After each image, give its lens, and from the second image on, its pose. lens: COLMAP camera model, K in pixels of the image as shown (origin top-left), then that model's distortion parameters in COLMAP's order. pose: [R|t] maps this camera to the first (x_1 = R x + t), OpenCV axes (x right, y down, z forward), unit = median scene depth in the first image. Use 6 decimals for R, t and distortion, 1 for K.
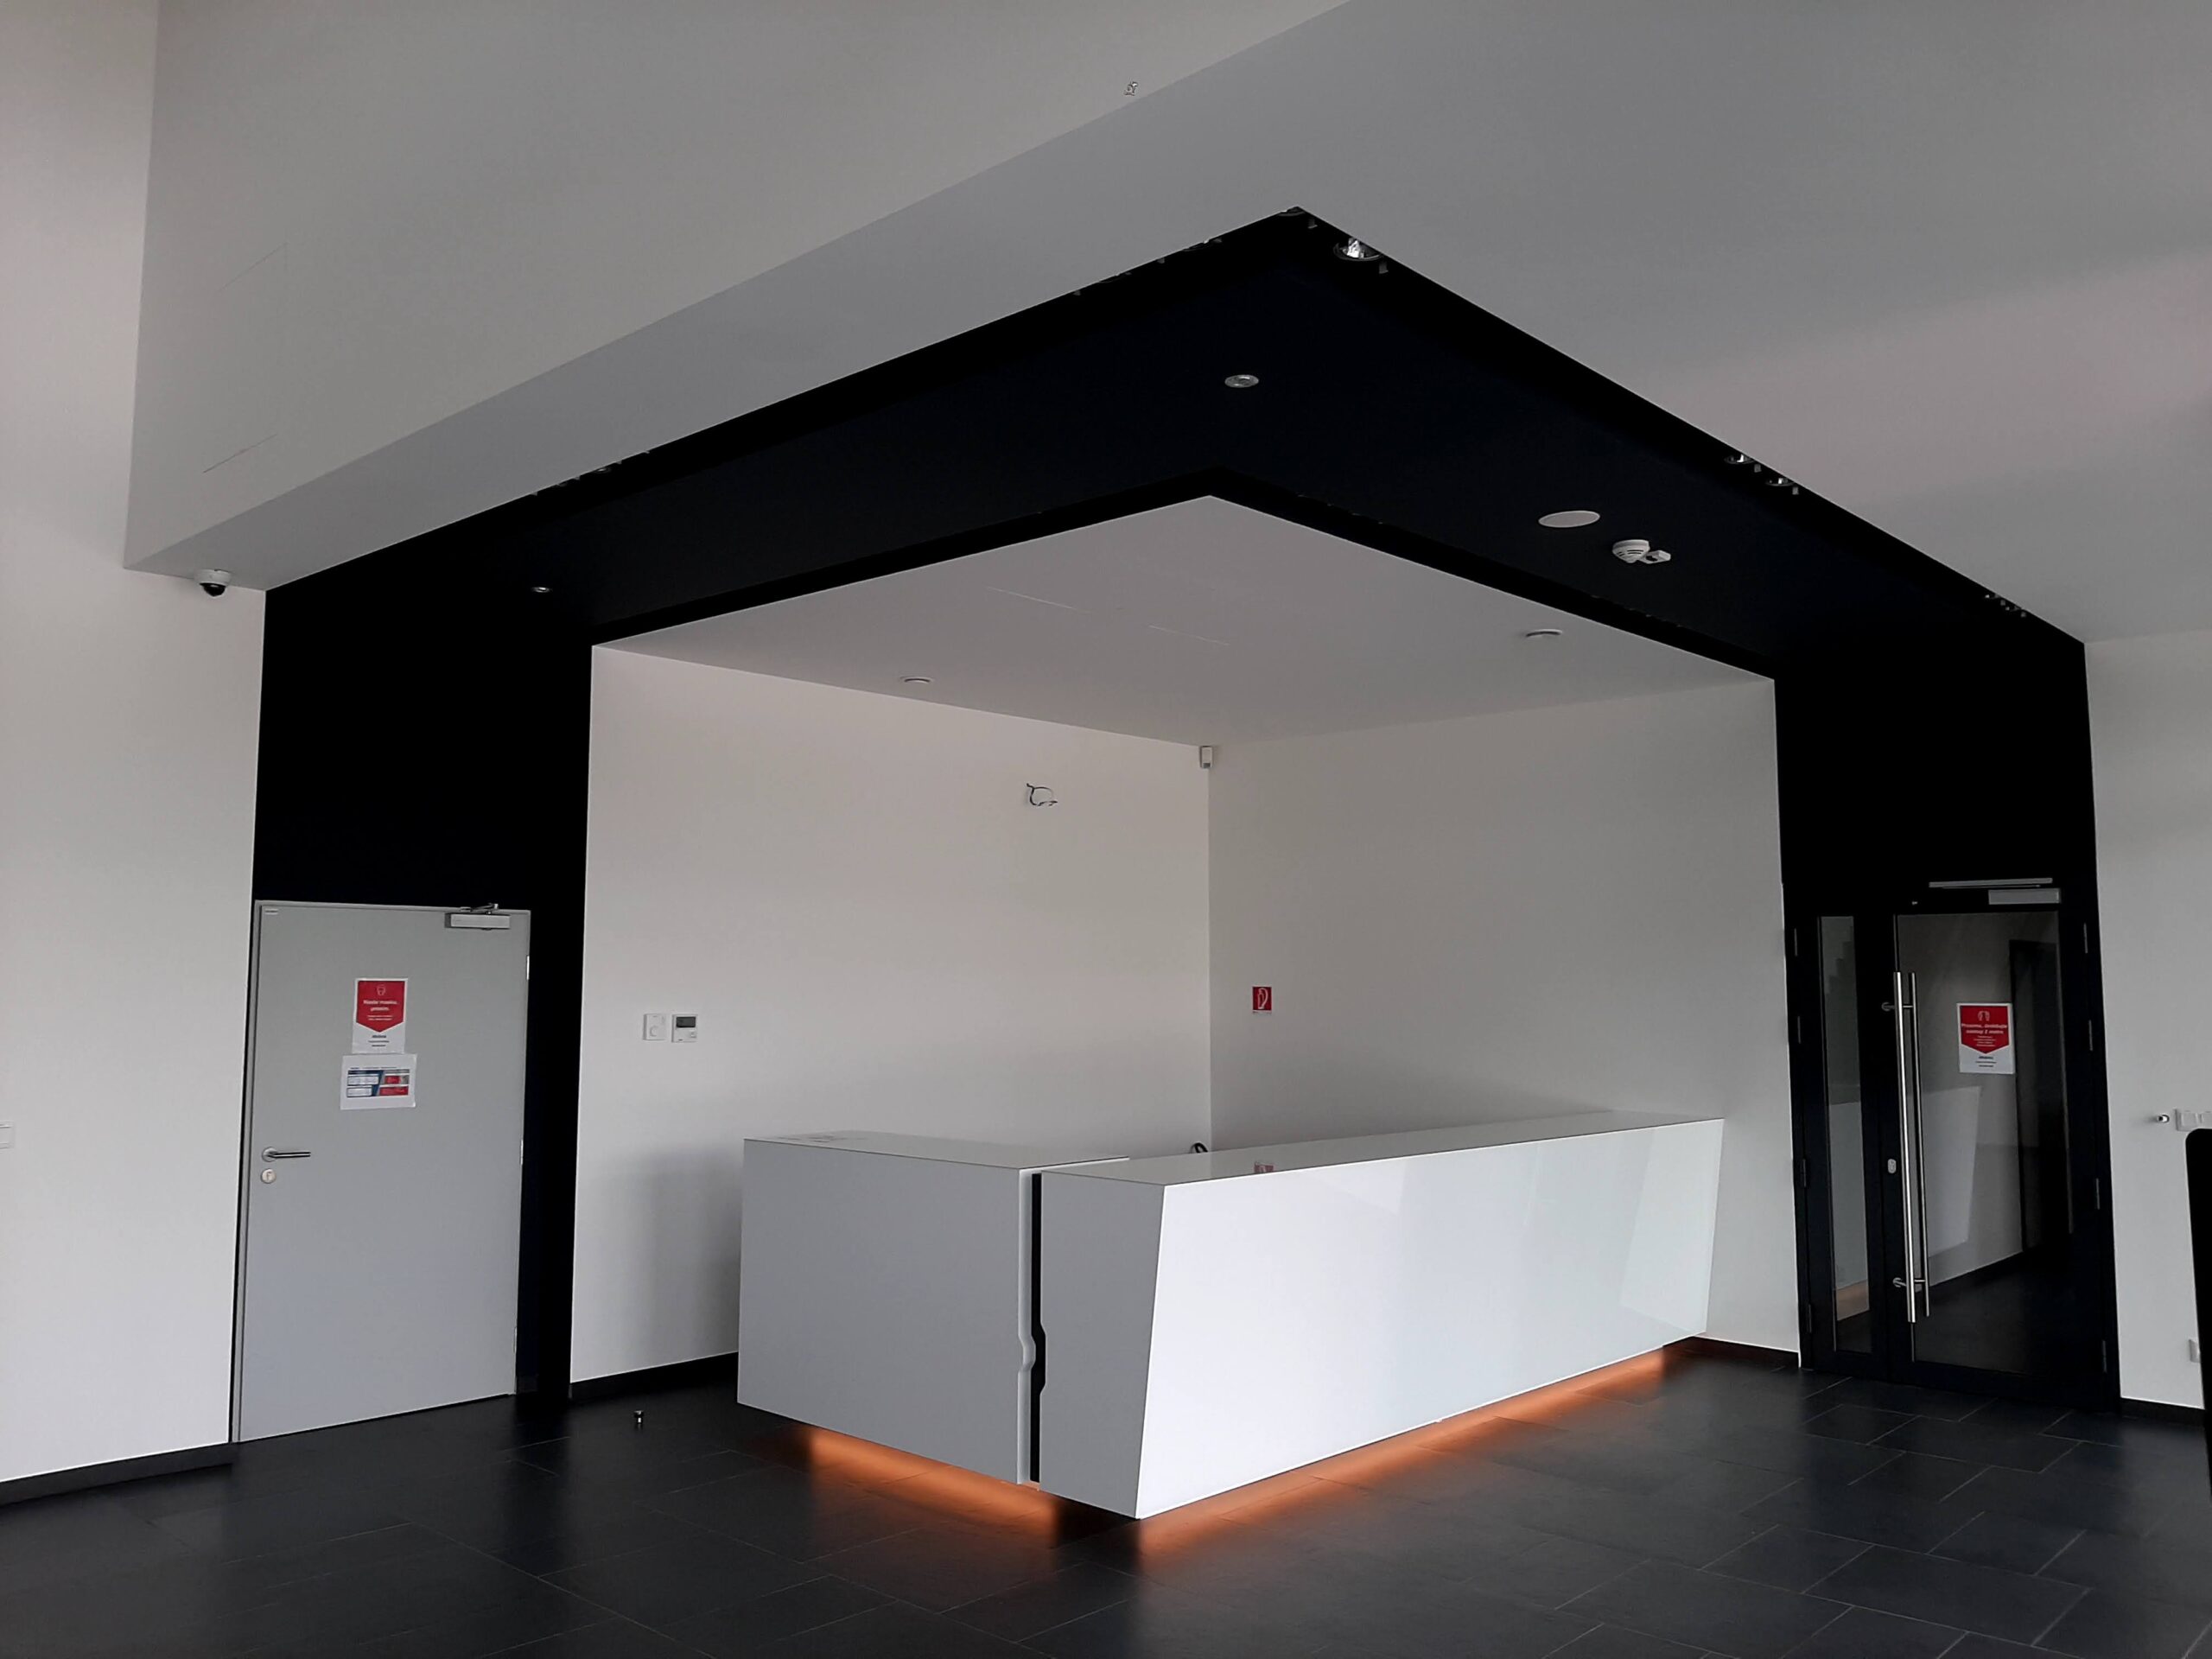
lens RADIAL K [[1714.8, 0, 1097.1], [0, 1714.8, 817.9], [0, 0, 1]] dist [0.072045, -0.128753]
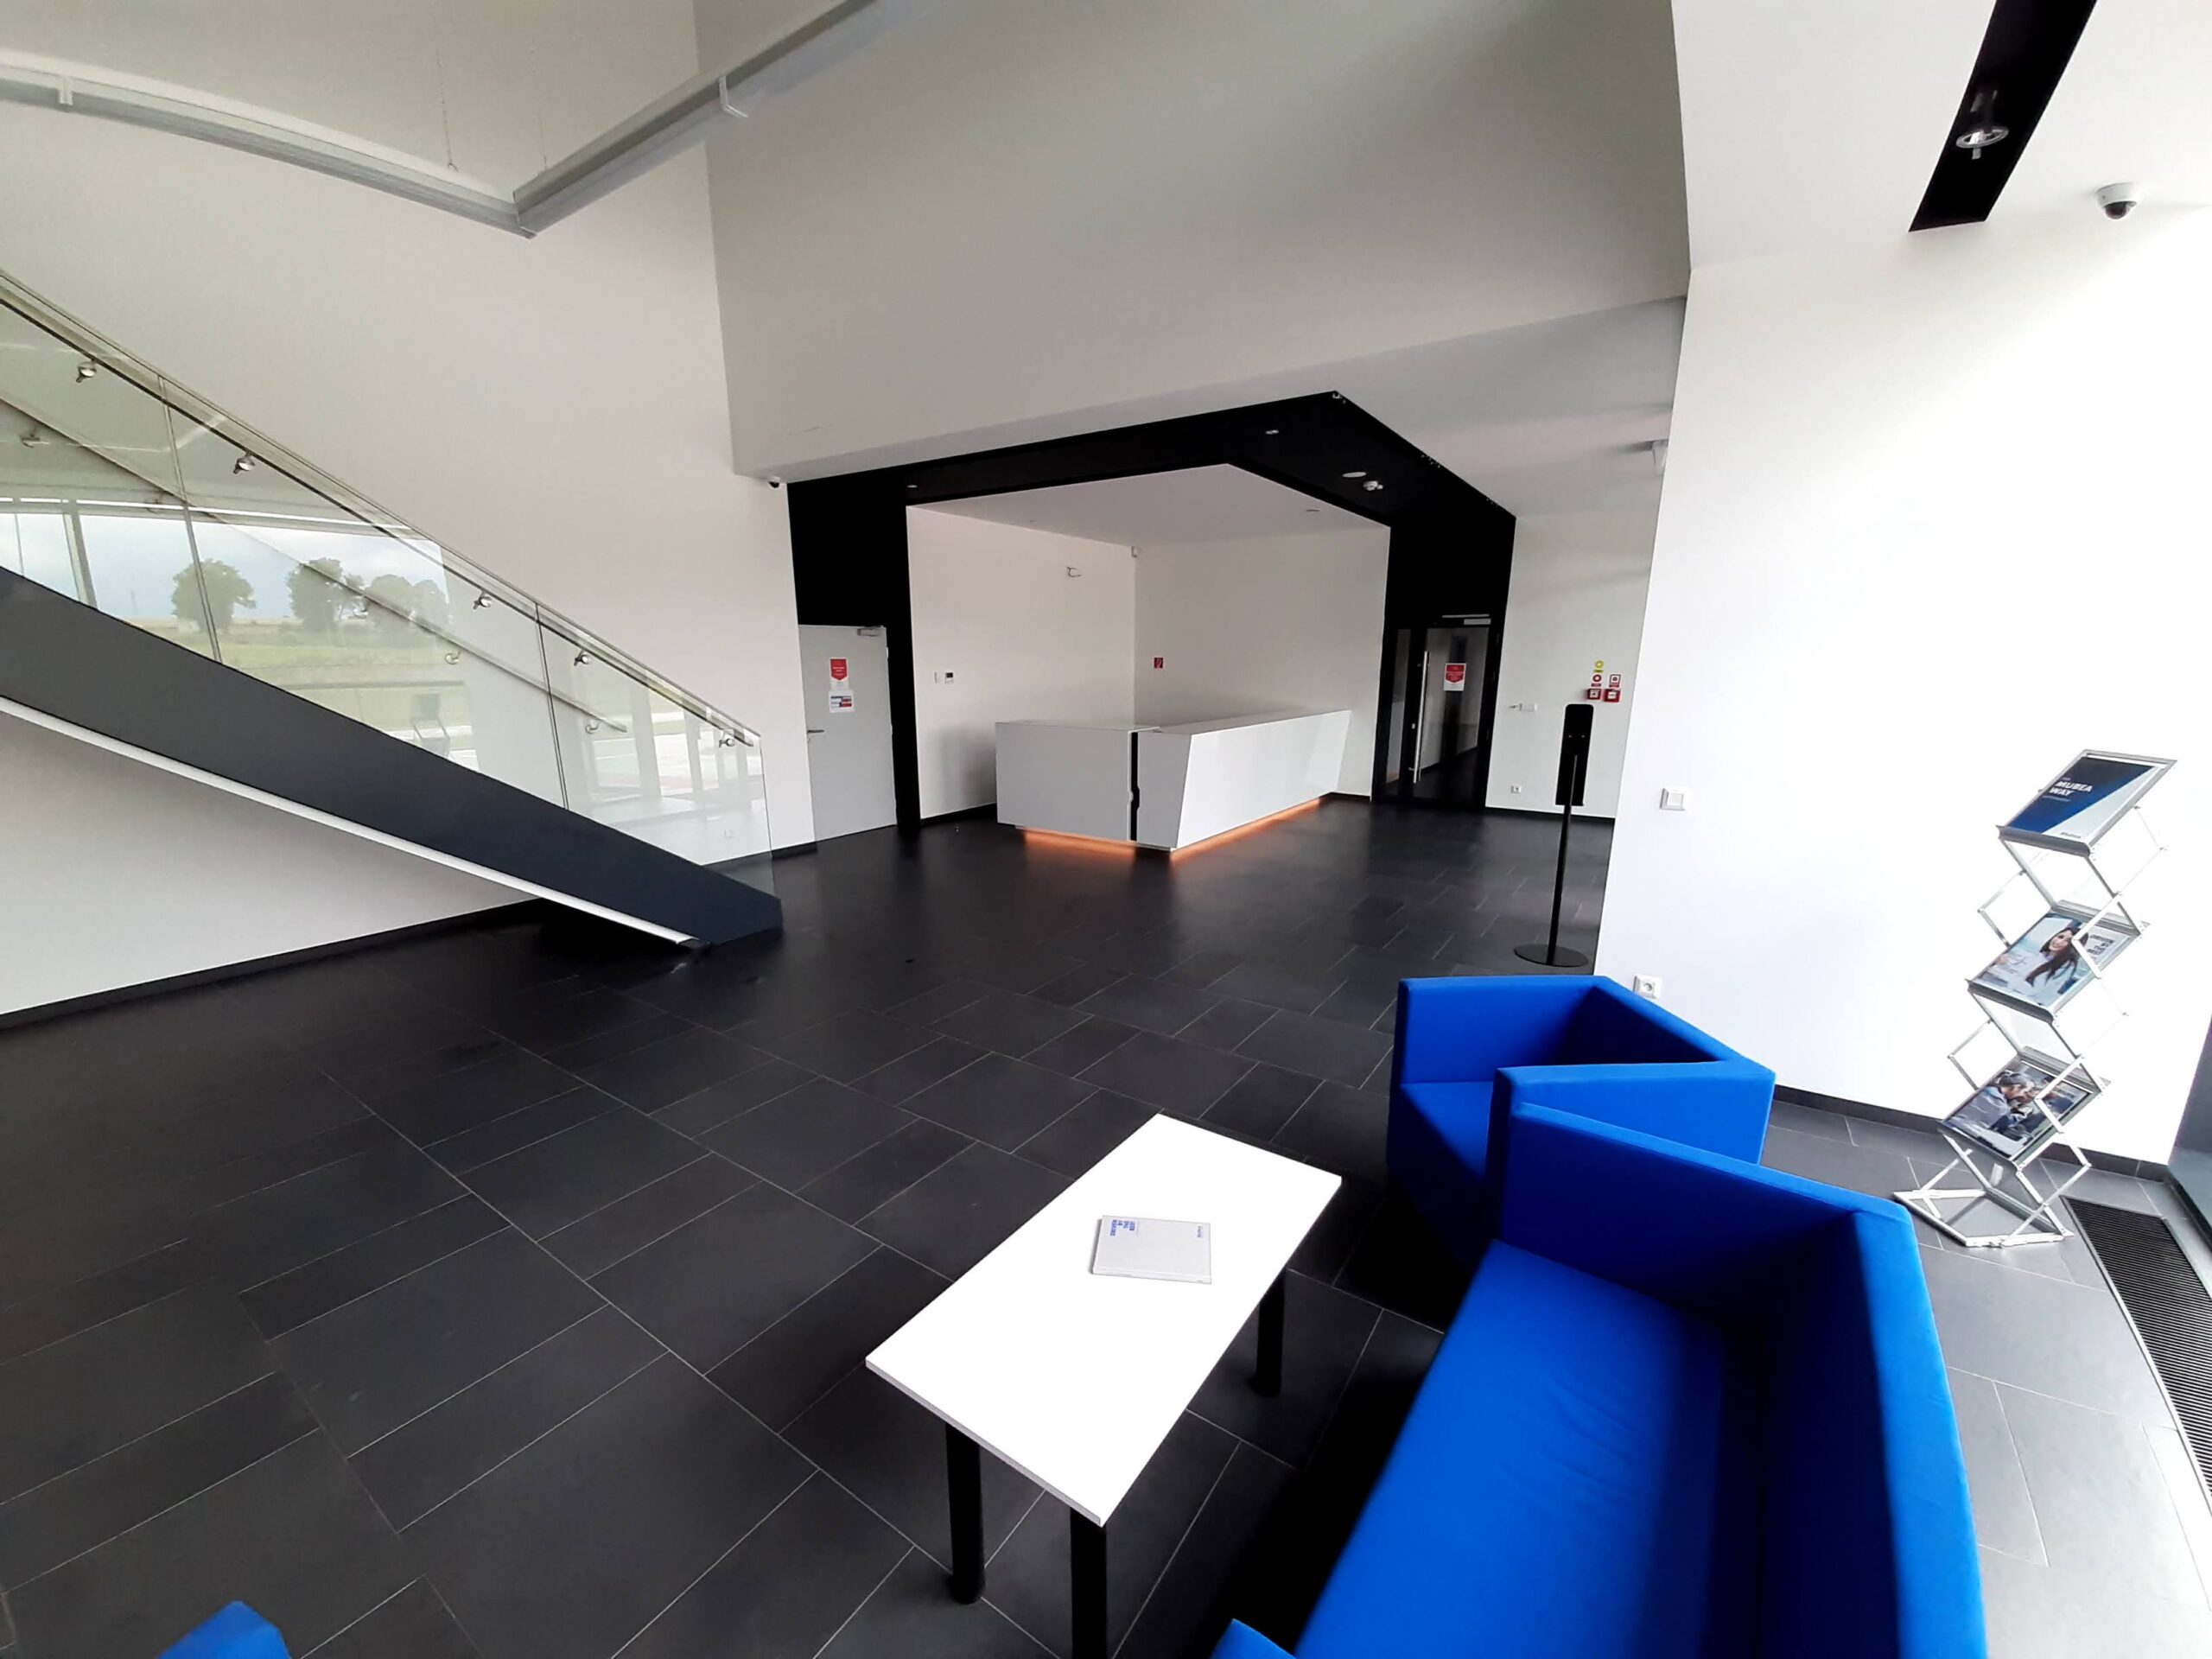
lens RADIAL K [[866.9, 0, 1097.4], [0, 866.9, 861.5], [0, 0, 1]] dist [0.011778, -0.016244]
pose [[0.988936, -0.038990, 0.143130, -0.227882], [-0.010160, 0.944774, 0.327565, -0.035192], [-0.147997, -0.325394, 0.933925, -0.247519]]
